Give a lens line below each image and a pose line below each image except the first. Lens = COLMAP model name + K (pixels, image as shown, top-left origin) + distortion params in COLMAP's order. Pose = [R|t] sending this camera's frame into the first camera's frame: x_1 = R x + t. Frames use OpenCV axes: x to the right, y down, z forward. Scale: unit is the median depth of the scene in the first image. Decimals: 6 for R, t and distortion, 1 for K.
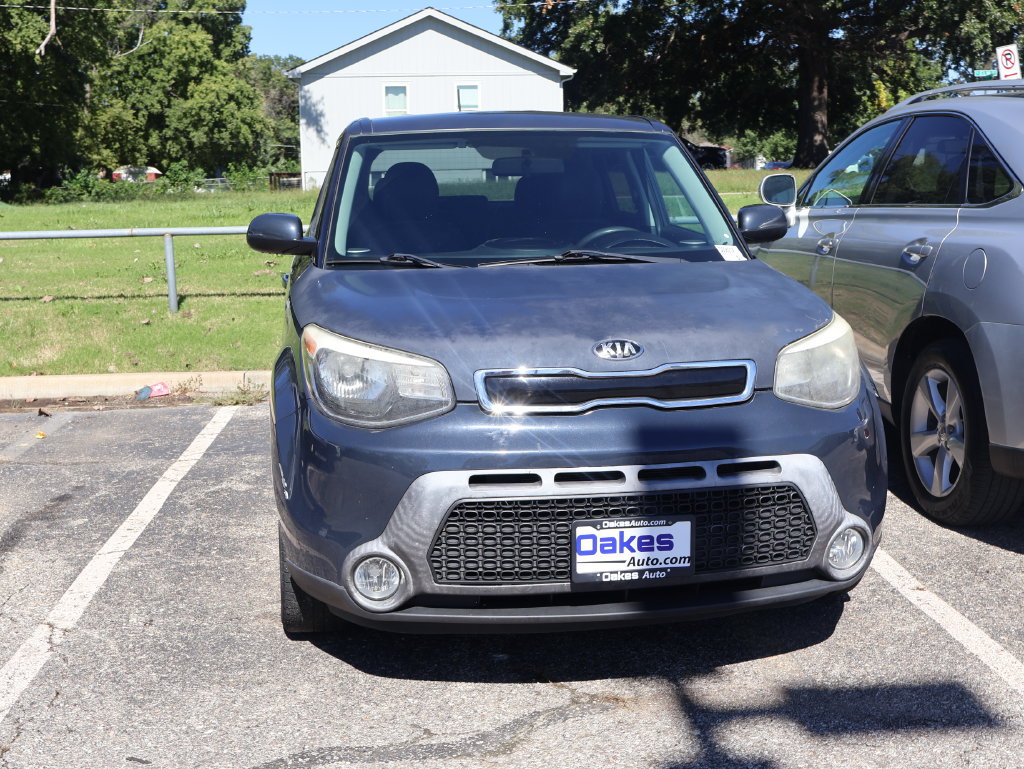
lens RADIAL K [[1205.7, 0, 508.3], [0, 1205.7, 386.9], [0, 0, 1]] dist [0.002528, -0.016009]
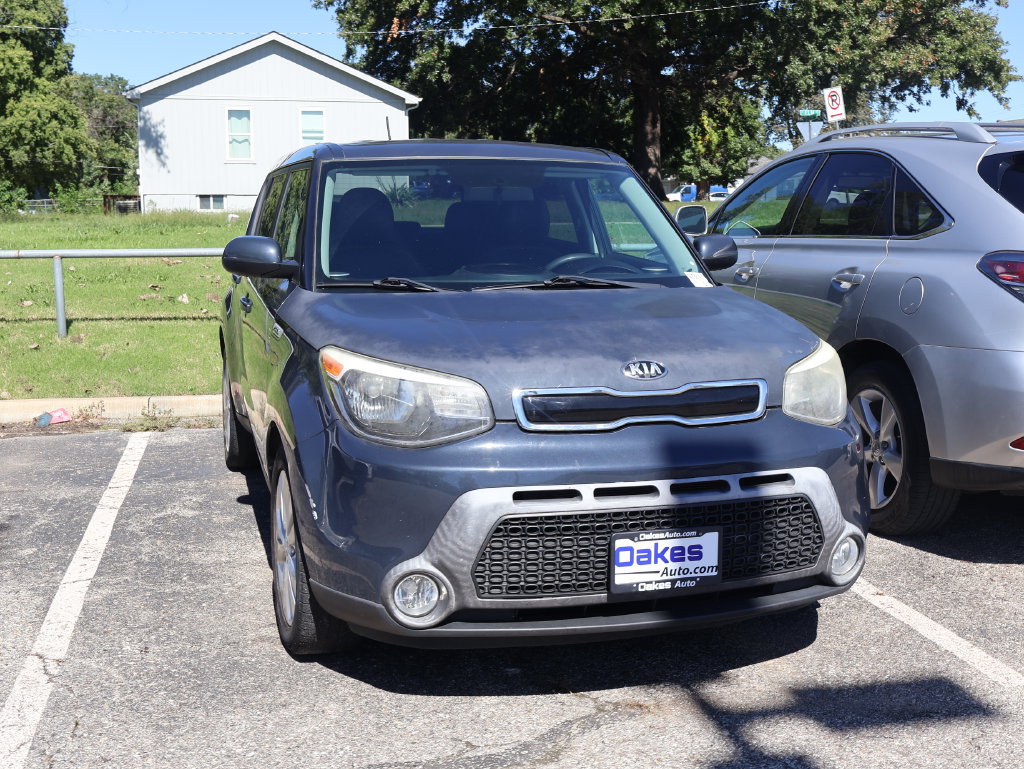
lens RADIAL K [[1205.2, 0, 506.1], [0, 1205.2, 382.4], [0, 0, 1]] dist [-0.003102, -0.002925]
pose [[0.990134, -0.003936, 0.140071, -0.163591], [0.007533, 0.999655, -0.025158, 0.005128], [-0.139924, 0.025965, 0.989822, -0.019919]]
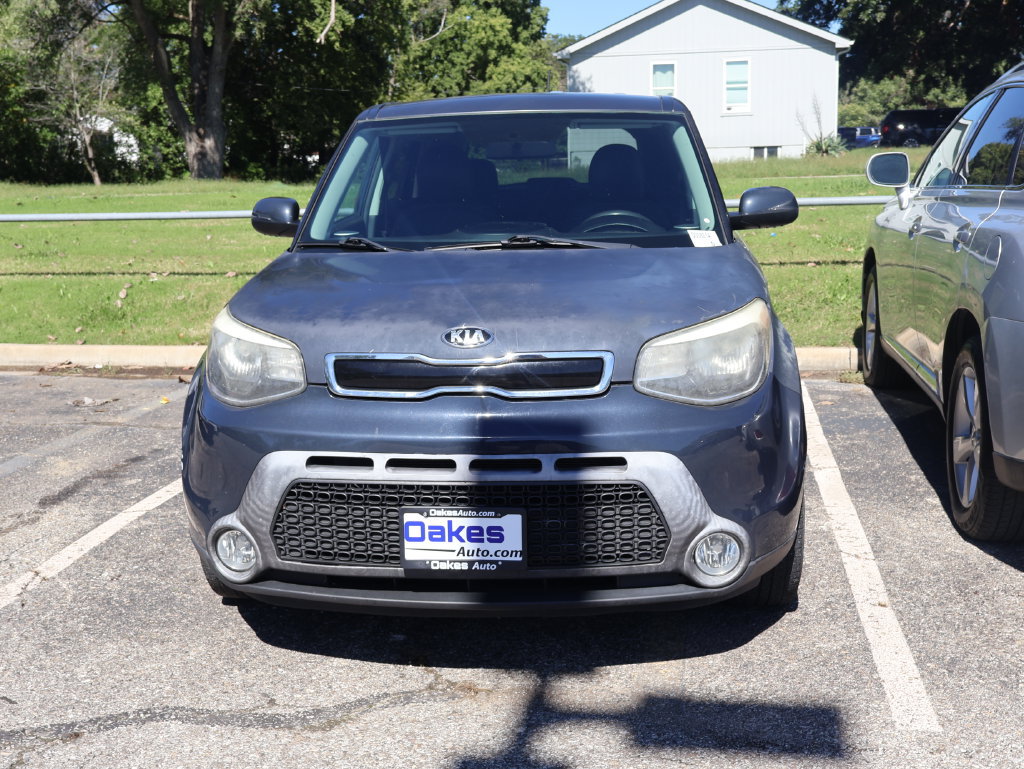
lens RADIAL K [[1206.6, 0, 508.3], [0, 1206.6, 384.6], [0, 0, 1]] dist [-0.000521, -0.004500]
pose [[0.969536, 0.037057, -0.242131, 0.339899], [-0.033277, 0.999252, 0.019683, -0.011707], [0.242679, -0.011026, 0.970044, 0.044648]]
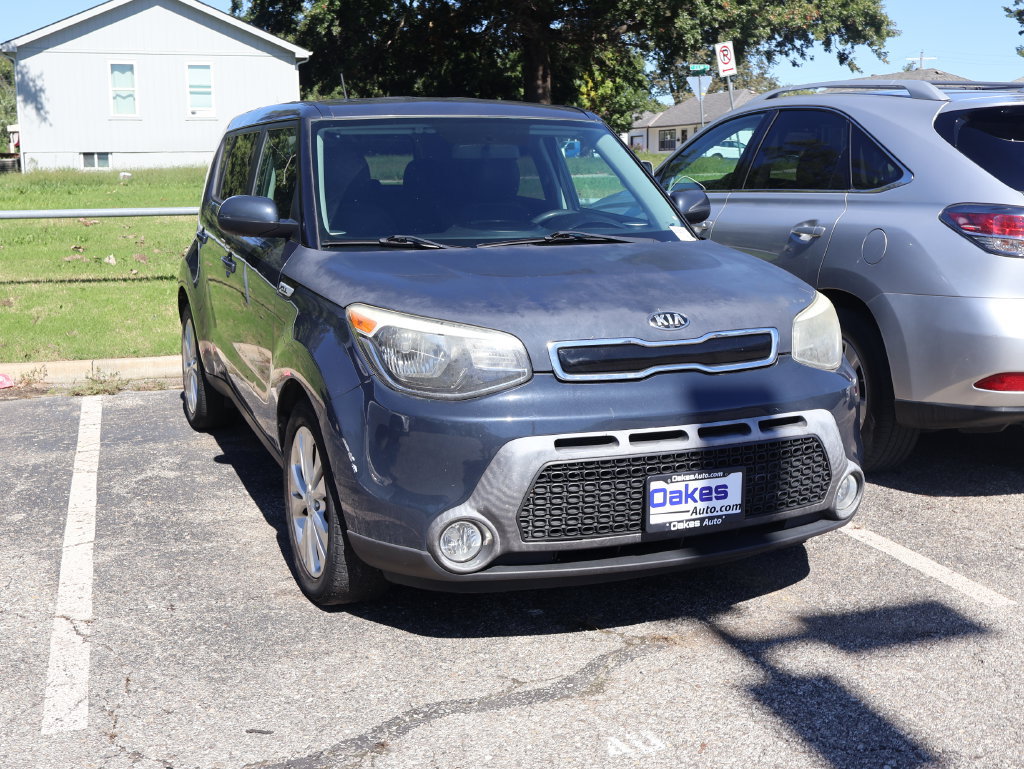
lens RADIAL K [[1205.9, 0, 506.7], [0, 1205.9, 384.2], [0, 0, 1]] dist [0.001015, -0.013020]
pose [[0.971912, -0.033013, 0.233019, -0.290688], [0.030538, 0.999432, 0.014222, 0.006523], [-0.233356, -0.006706, 0.972368, -0.035161]]
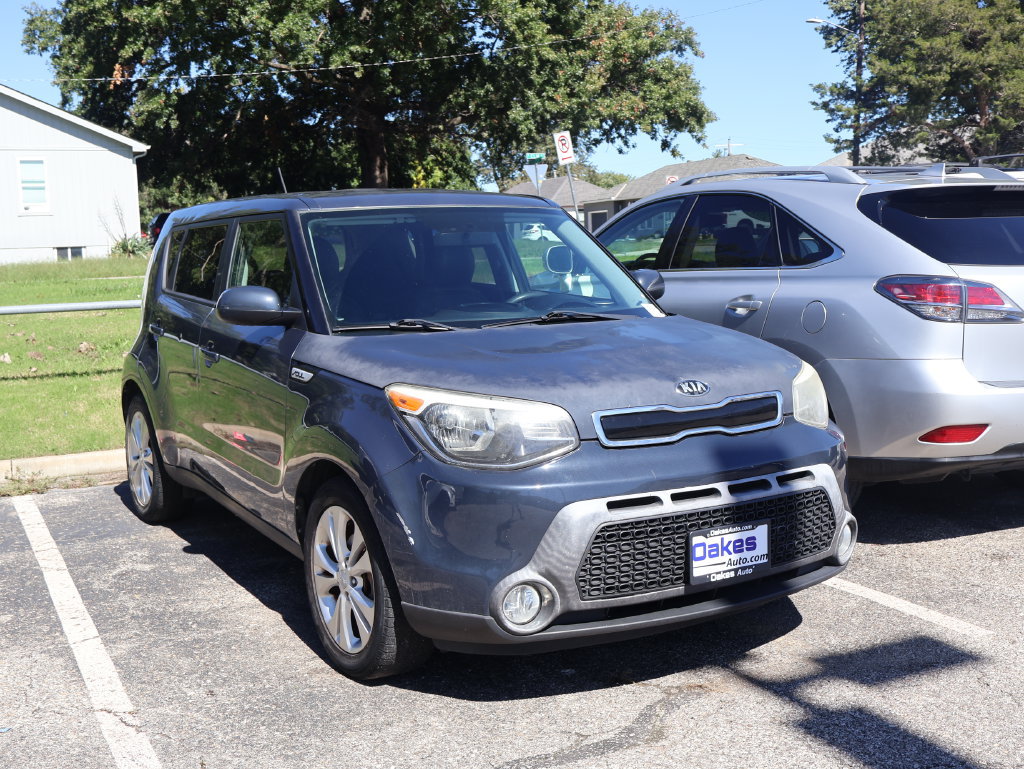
lens RADIAL K [[1205.2, 0, 506.1], [0, 1205.2, 382.4], [0, 0, 1]] dist [-0.003102, -0.002925]
pose [[0.927926, -0.052774, 0.369010, -0.486169], [0.076700, 0.995777, -0.050461, 0.009149], [-0.364788, 0.075127, 0.928055, -0.039988]]
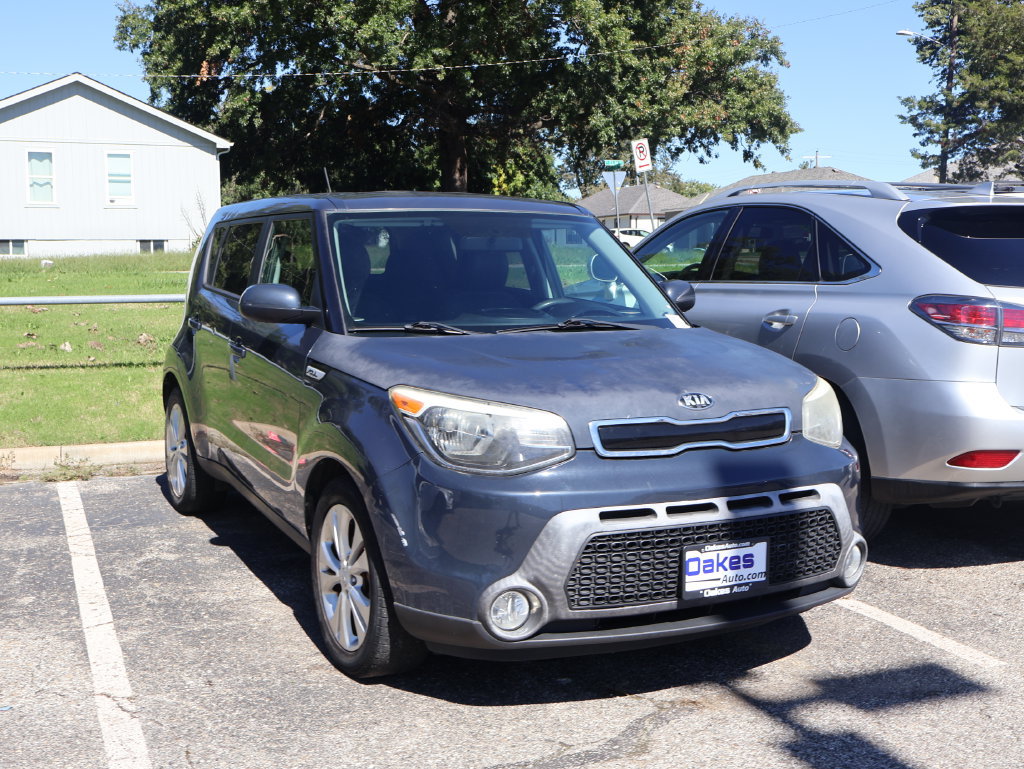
lens RADIAL K [[1206.6, 0, 508.3], [0, 1206.6, 384.6], [0, 0, 1]] dist [-0.000521, -0.004500]
pose [[0.950501, -0.016790, 0.310268, -0.421906], [0.035989, 0.997767, -0.056258, 0.012133], [-0.308631, 0.064640, 0.948983, -0.066413]]
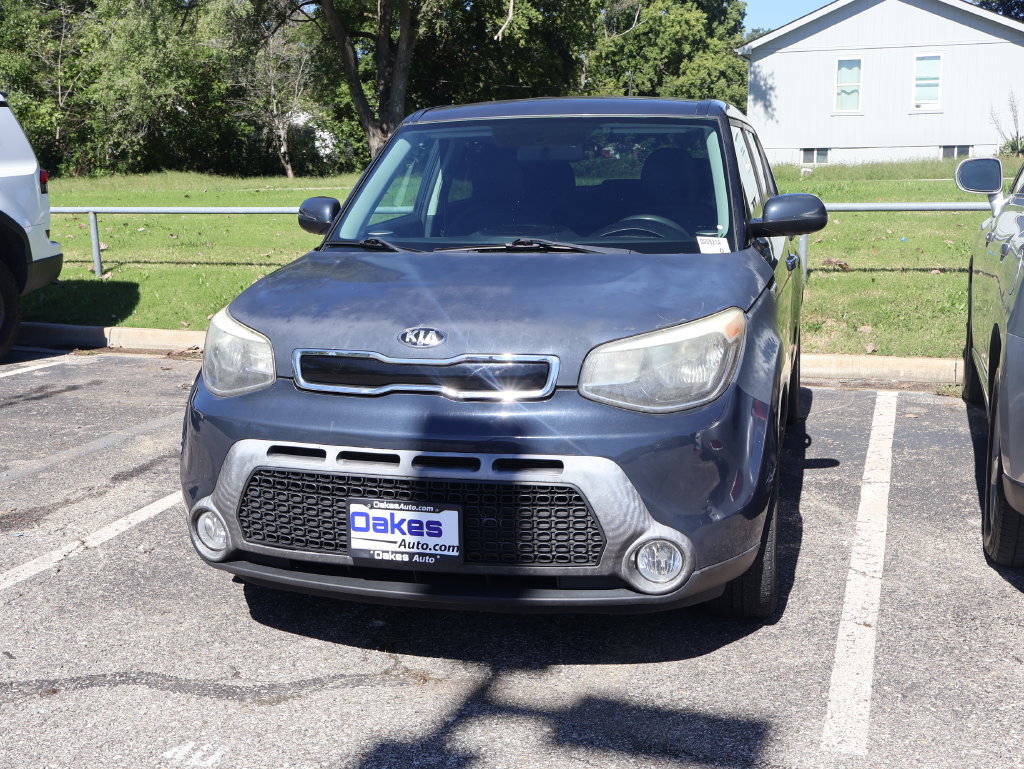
lens RADIAL K [[1206.6, 0, 508.3], [0, 1206.6, 384.6], [0, 0, 1]] dist [-0.000521, -0.004500]
pose [[0.918156, 0.074059, -0.389235, 0.522828], [-0.067213, 0.997251, 0.031198, -0.026067], [0.390475, -0.002482, 0.920610, 0.078370]]
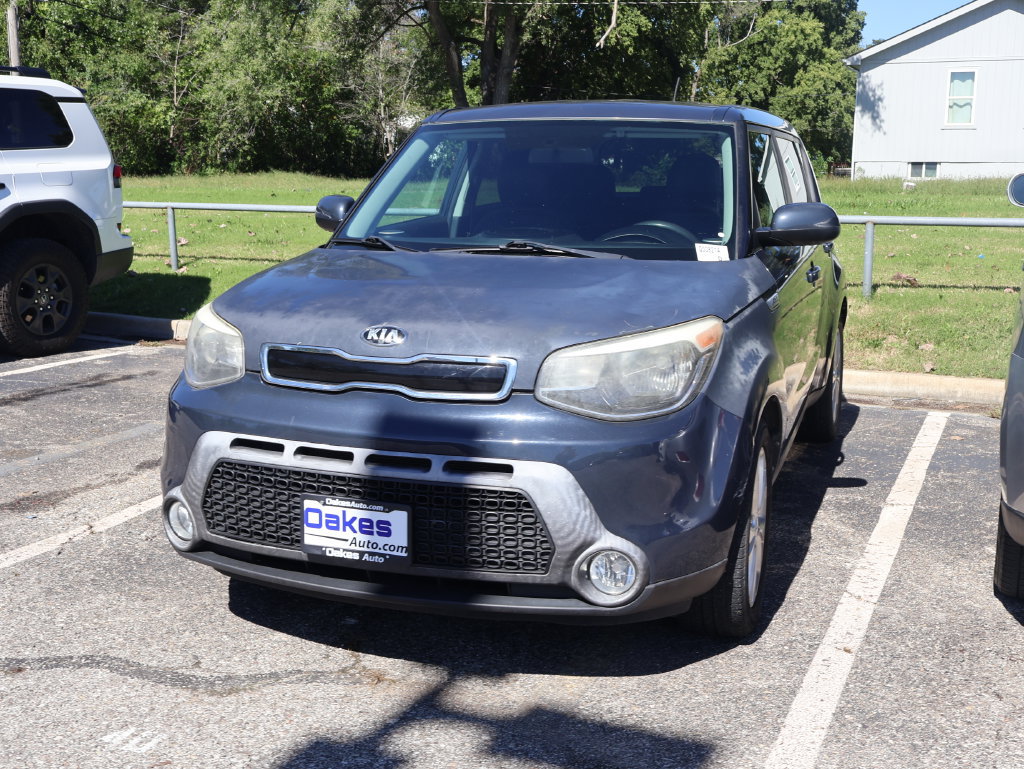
lens RADIAL K [[1205.9, 0, 506.7], [0, 1205.9, 384.2], [0, 0, 1]] dist [0.001015, -0.013020]
pose [[0.877085, 0.105348, -0.468641, 0.619651], [-0.101787, 0.994259, 0.033005, -0.032100], [0.469427, 0.018753, 0.882772, 0.138724]]
